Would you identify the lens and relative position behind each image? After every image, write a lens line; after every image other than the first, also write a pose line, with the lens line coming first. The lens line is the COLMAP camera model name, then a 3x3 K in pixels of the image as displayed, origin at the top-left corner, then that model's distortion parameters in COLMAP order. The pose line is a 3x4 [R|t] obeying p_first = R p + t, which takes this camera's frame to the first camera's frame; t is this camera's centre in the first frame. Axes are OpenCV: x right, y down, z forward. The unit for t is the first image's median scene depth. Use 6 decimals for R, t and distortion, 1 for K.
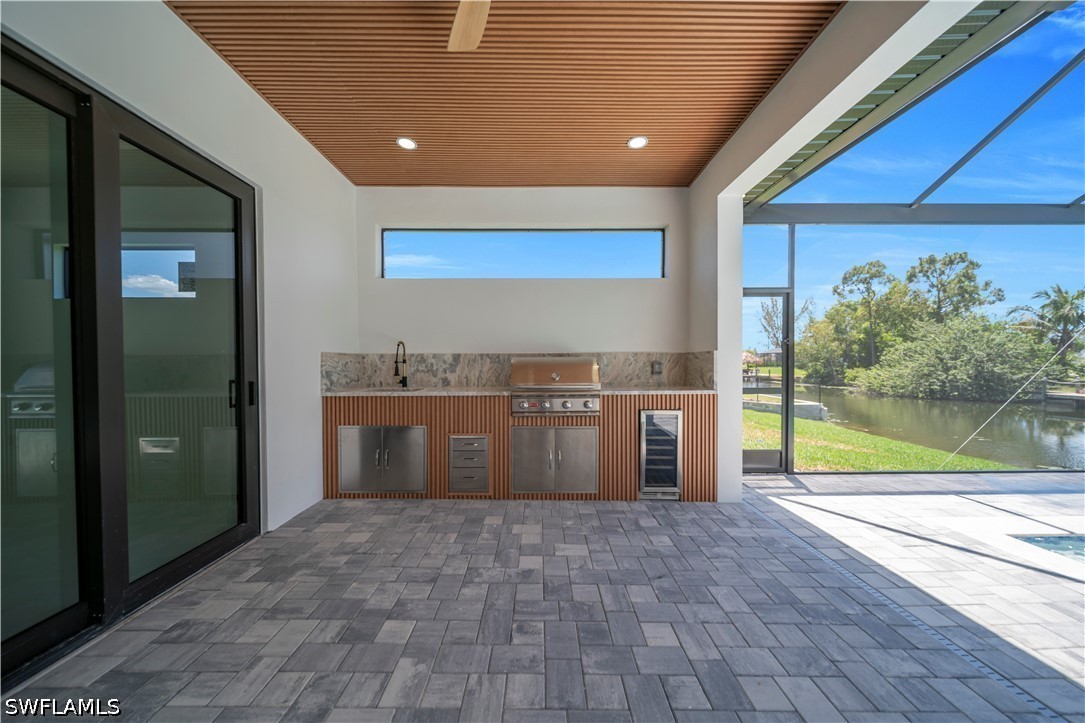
lens RADIAL K [[373.7, 0, 545.2], [0, 373.7, 367.3], [0, 0, 1]] dist [0.000221, -0.001026]
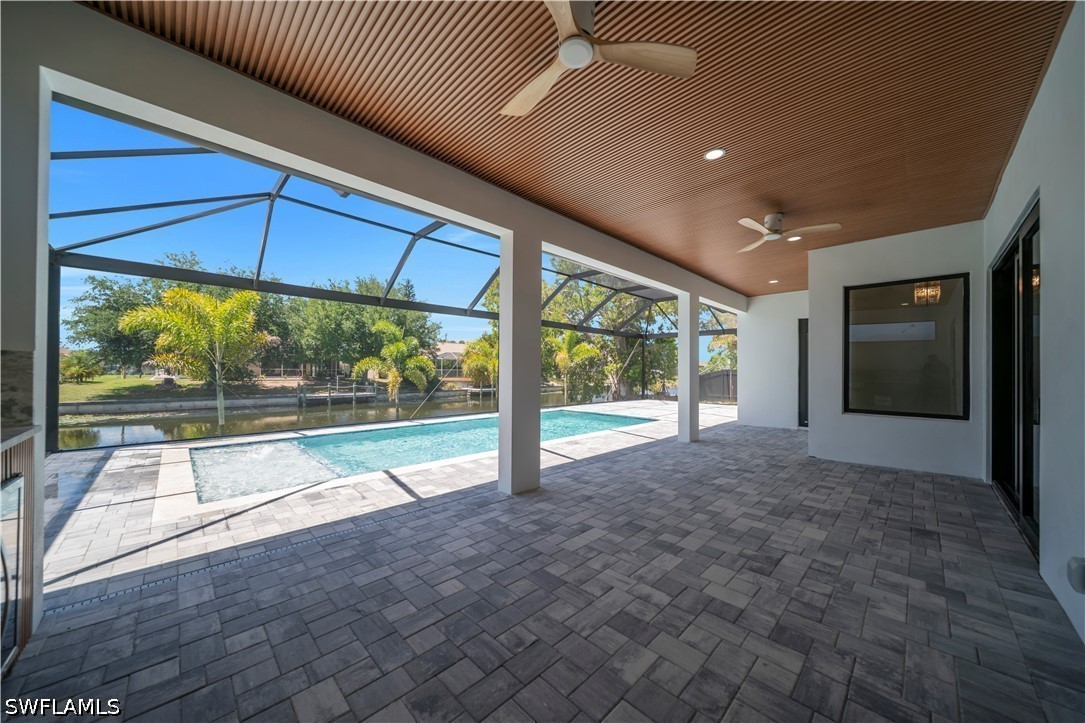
lens RADIAL K [[373.7, 0, 545.8], [0, 373.7, 364.4], [0, 0, 1]] dist [0.000221, -0.001026]
pose [[-0.696108, 0.007488, 0.717898, -0.366838], [0.004459, 0.999971, -0.006106, -0.014864], [-0.717924, -0.001049, -0.696121, 0.722998]]
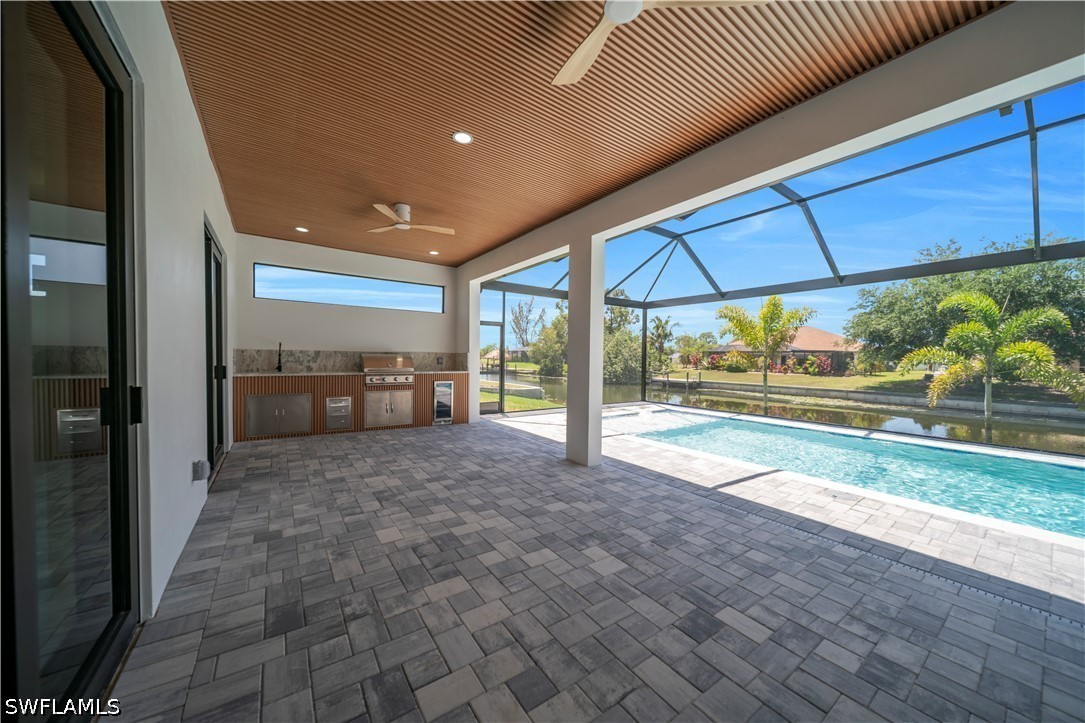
lens RADIAL K [[373.7, 0, 544.2], [0, 373.7, 367.8], [0, 0, 1]] dist [0.000221, -0.001026]
pose [[0.819569, -0.001771, 0.572978, -0.358199], [-0.006798, 0.999895, 0.012815, 0.009866], [-0.572940, -0.014398, 0.819471, -0.866218]]
